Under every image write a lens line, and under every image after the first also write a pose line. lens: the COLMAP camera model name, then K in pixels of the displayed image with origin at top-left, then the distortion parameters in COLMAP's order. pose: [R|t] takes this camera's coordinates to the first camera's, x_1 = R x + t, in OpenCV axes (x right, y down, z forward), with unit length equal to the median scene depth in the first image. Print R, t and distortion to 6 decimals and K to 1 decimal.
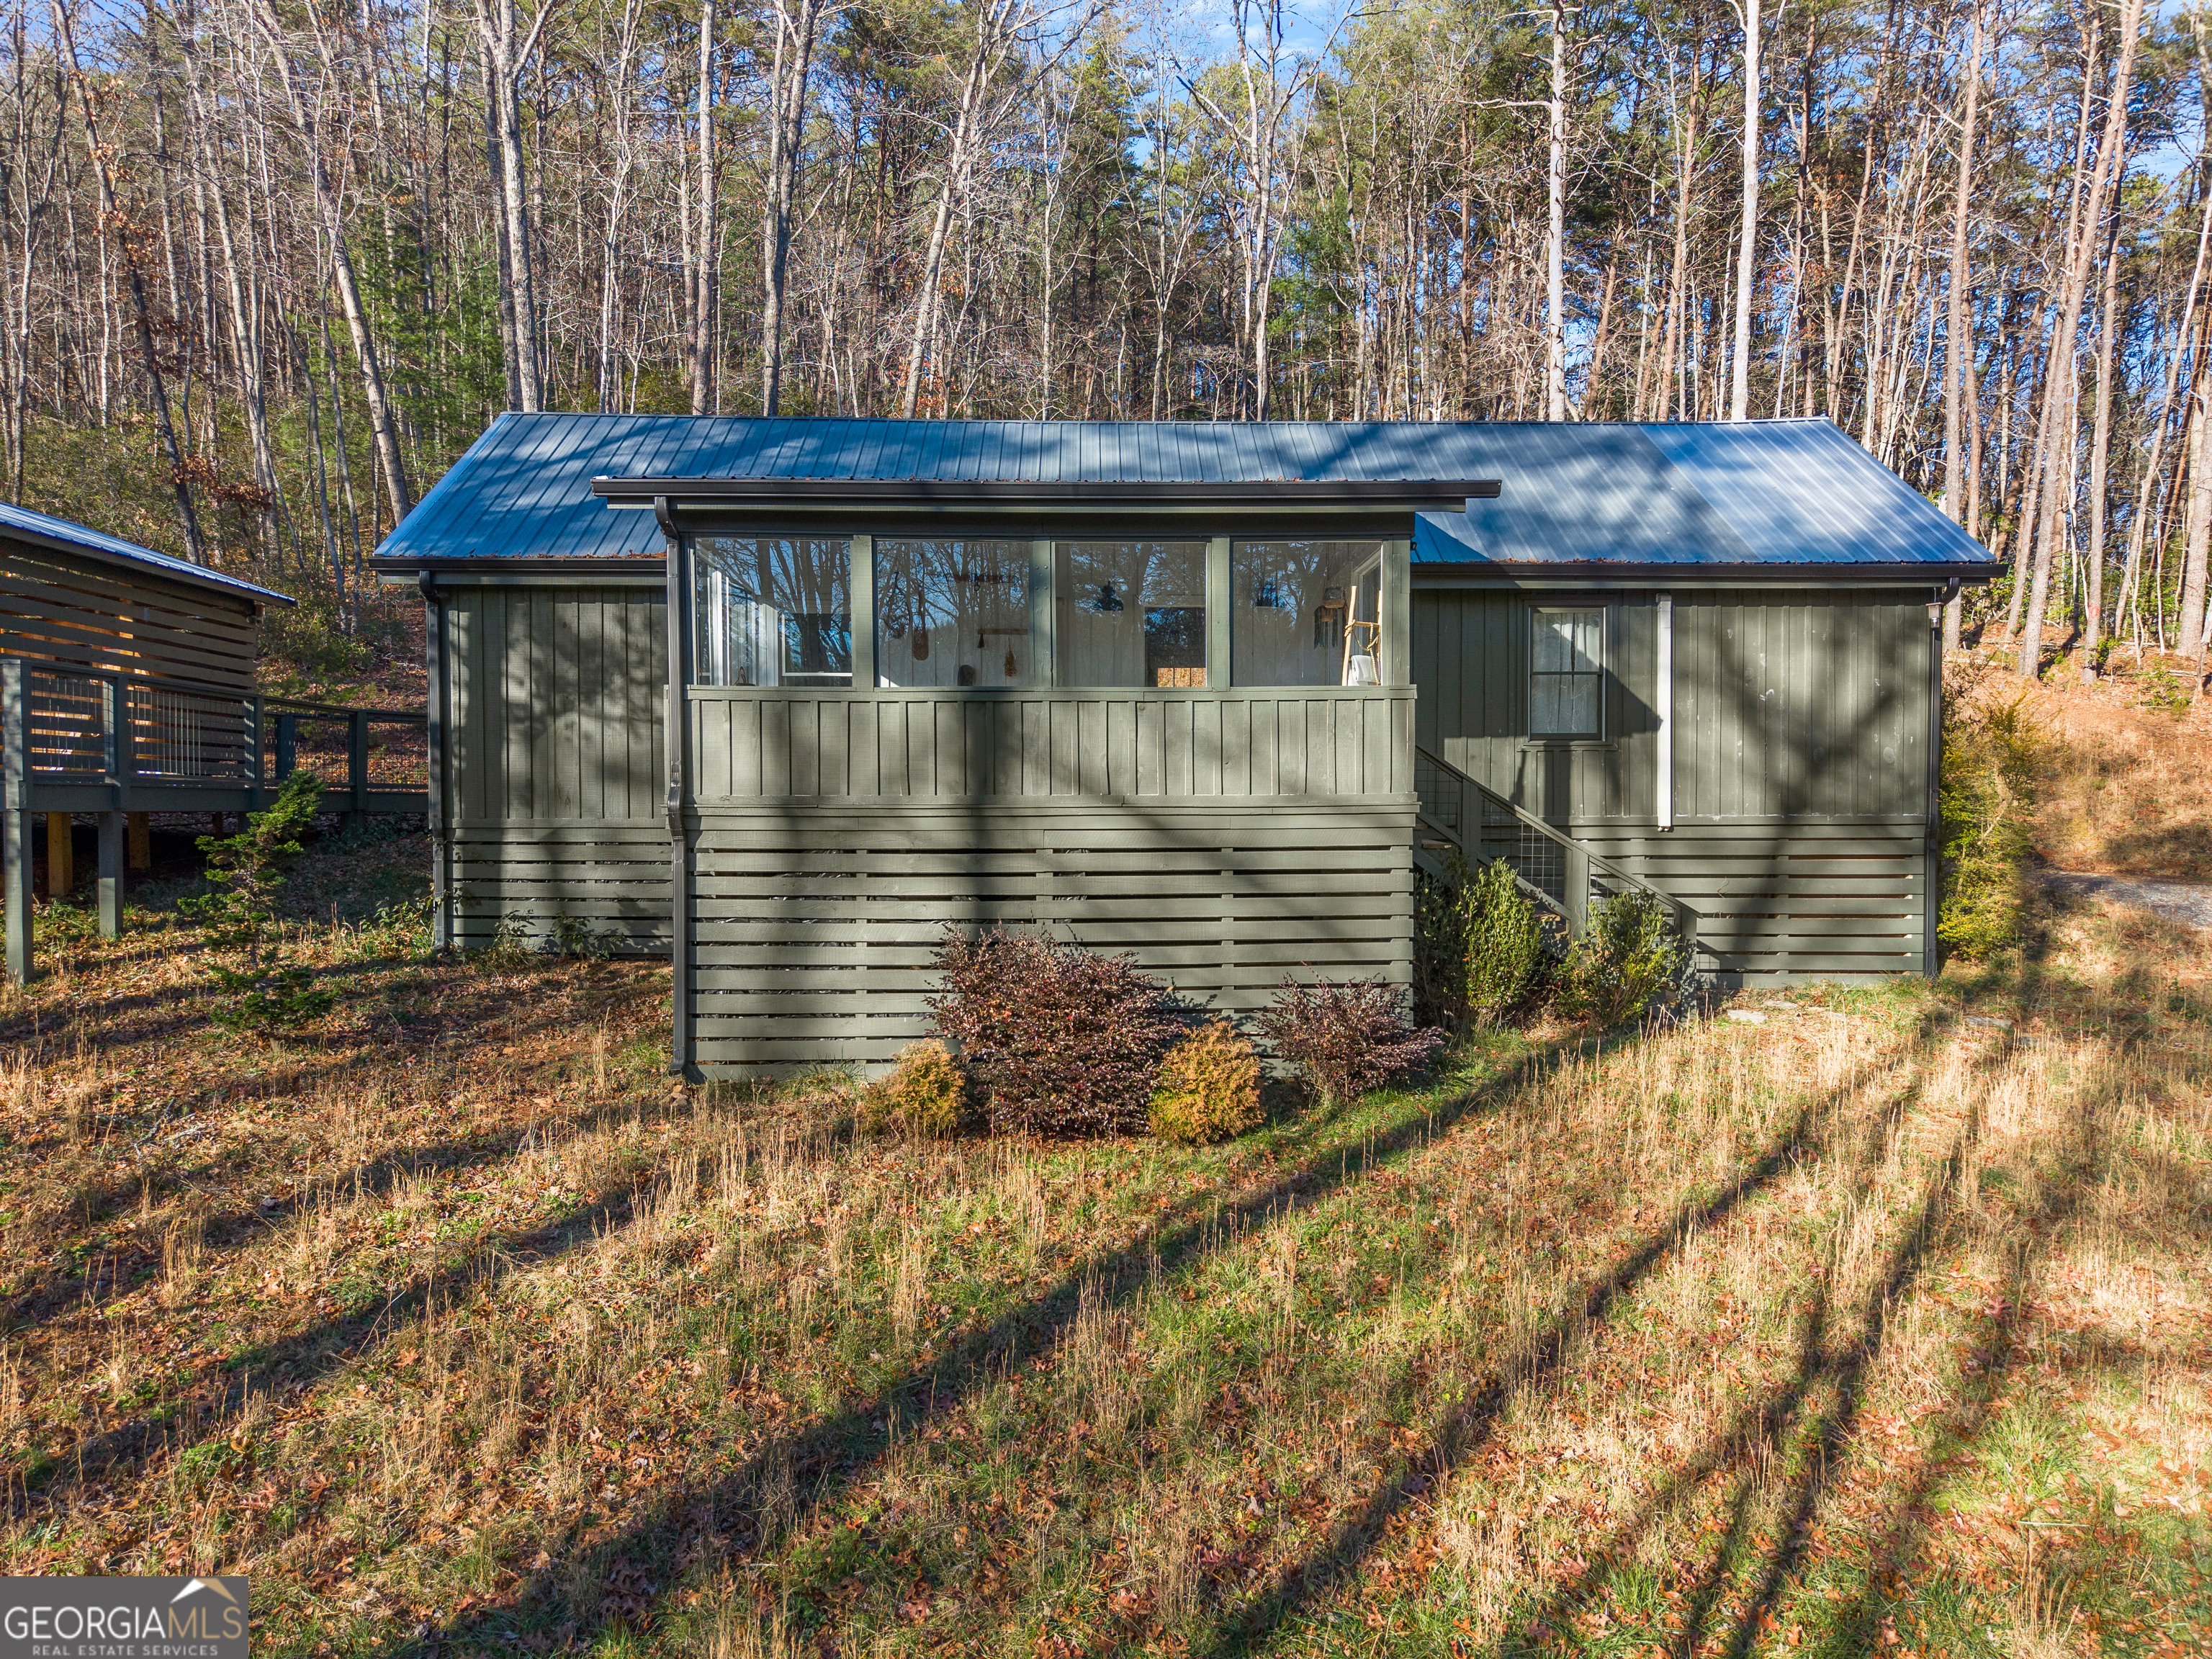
lens RADIAL K [[1492.7, 0, 1111.6], [0, 1492.7, 831.2], [0, 0, 1]] dist [0.020199, -0.015746]
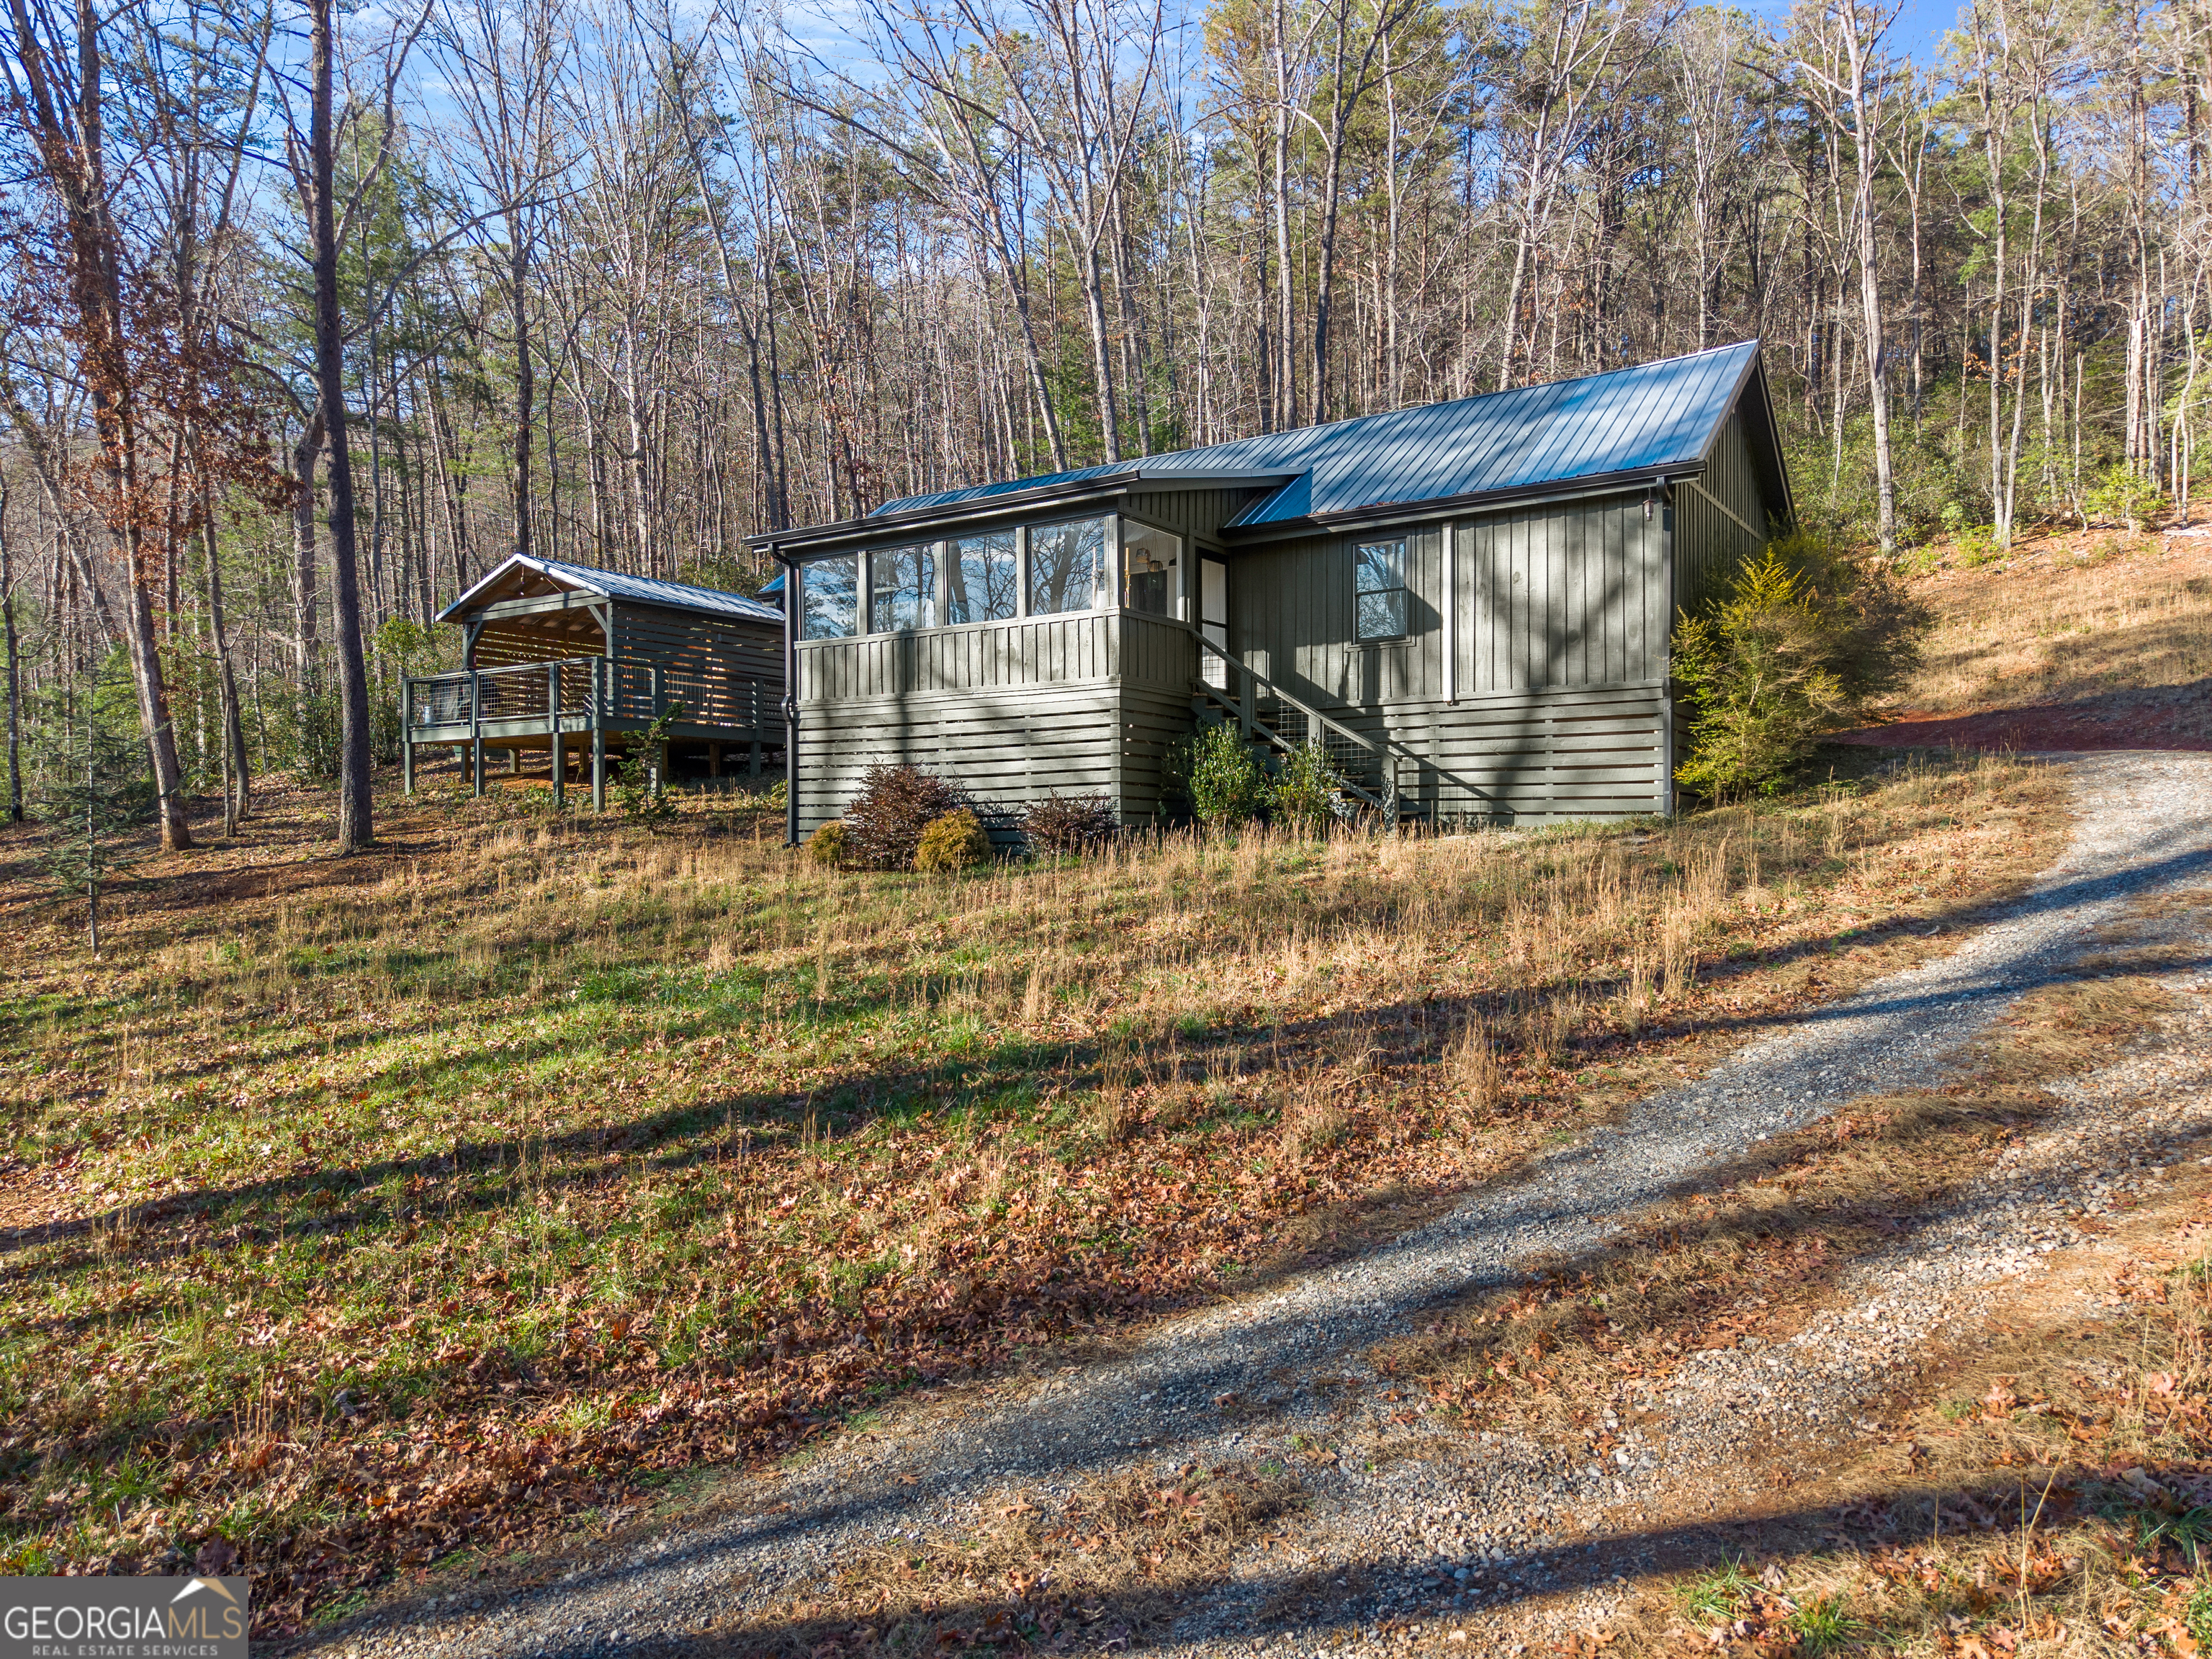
lens RADIAL K [[1492.7, 0, 1101.9], [0, 1492.7, 834.7], [0, 0, 1]] dist [0.020199, -0.015746]
pose [[0.805474, -0.003023, -0.592623, 0.932698], [-0.008885, 0.999813, -0.017176, 0.141122], [0.592565, 0.019100, 0.805296, -0.225754]]
